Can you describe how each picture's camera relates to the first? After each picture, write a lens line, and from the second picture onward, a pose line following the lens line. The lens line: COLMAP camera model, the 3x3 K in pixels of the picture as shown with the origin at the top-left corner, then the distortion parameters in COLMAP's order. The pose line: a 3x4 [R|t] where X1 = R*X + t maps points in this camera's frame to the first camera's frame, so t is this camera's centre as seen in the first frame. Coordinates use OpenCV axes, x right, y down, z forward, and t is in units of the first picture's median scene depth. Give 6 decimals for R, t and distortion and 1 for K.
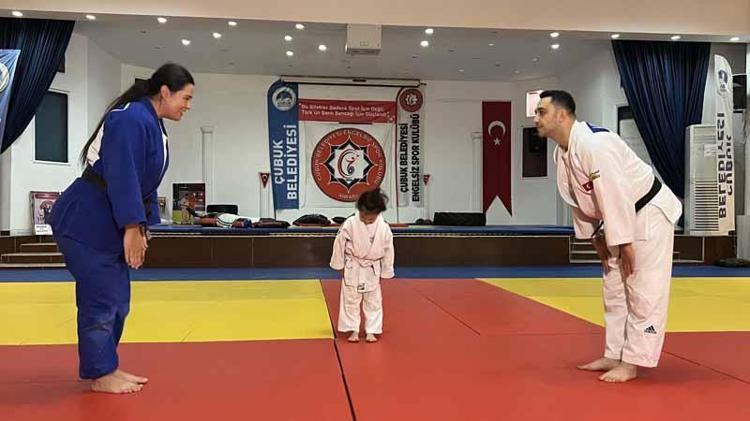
lens RADIAL K [[682.2, 0, 386.3], [0, 682.2, 220.9], [0, 0, 1]] dist [0.098183, -0.139513]
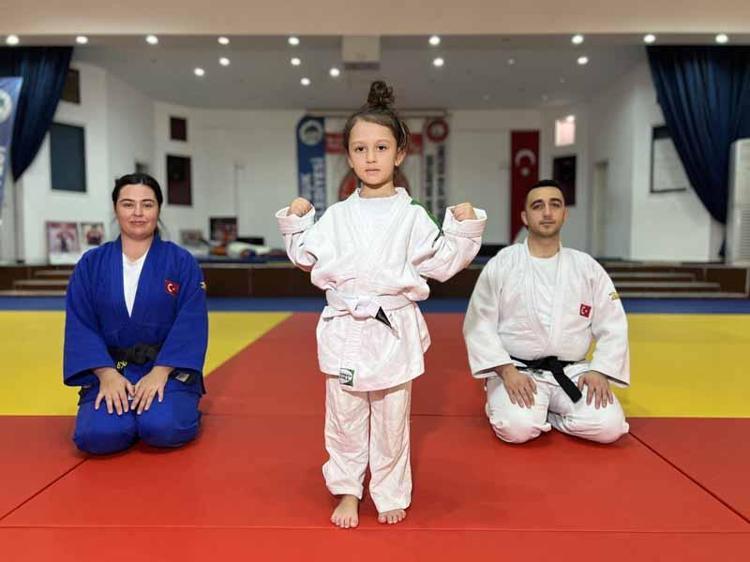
lens RADIAL K [[567.2, 0, 379.4], [0, 567.2, 287.8], [0, 0, 1]] dist [0.059116, -0.053983]
pose [[0.991382, 0.007265, -0.130803, 0.066269], [-0.000143, 0.998521, 0.054373, 0.007098], [0.131005, -0.053886, 0.989916, 0.158987]]
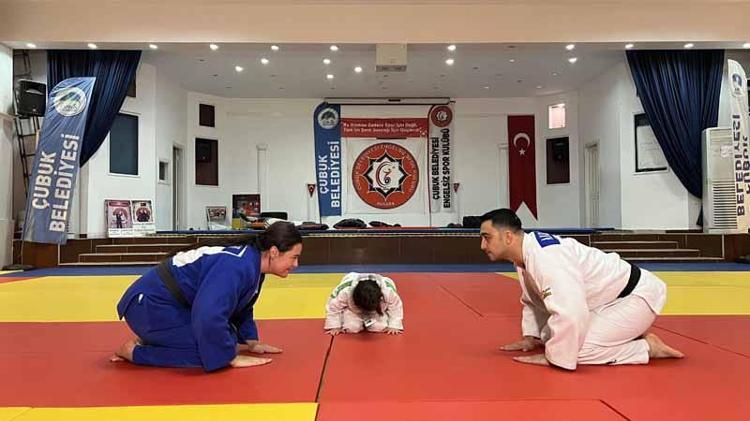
lens RADIAL K [[598.4, 0, 375.4], [0, 598.4, 212.9], [0, 0, 1]] dist [0.081061, -0.083055]
pose [[0.995250, -0.012880, -0.096493, 0.022300], [0.009308, 0.999258, -0.037373, 0.015365], [0.096903, 0.036298, 0.994632, 0.031467]]
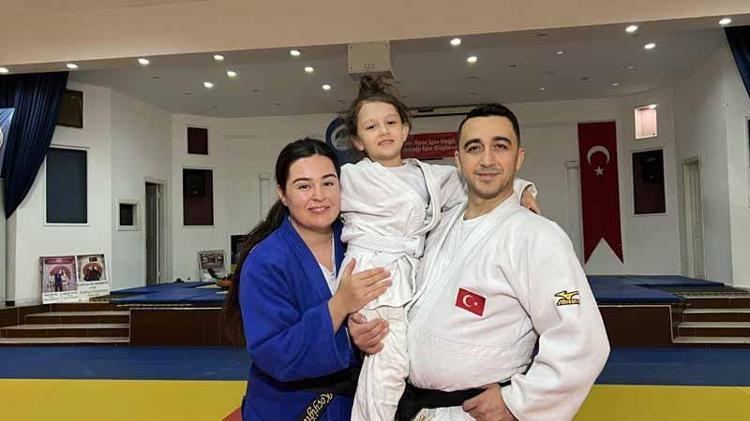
lens RADIAL K [[651.4, 0, 378.3], [0, 651.4, 216.0], [0, 0, 1]] dist [0.069106, -0.068952]
pose [[0.963521, -0.035527, -0.265262, 0.121136], [0.023106, 0.998492, -0.049804, -0.032099], [0.266632, 0.041858, 0.962889, 0.195376]]
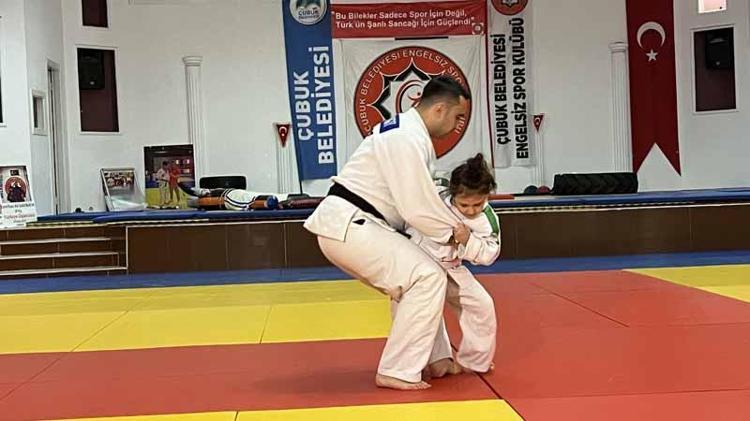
lens RADIAL K [[1222.4, 0, 370.1], [0, 1222.4, 218.0], [0, 0, 1]] dist [0.104861, 0.000000]
pose [[0.996604, -0.038716, -0.072676, -0.017158], [0.039964, 0.999076, 0.015807, 0.002783], [0.071997, -0.018658, 0.997230, -0.134865]]
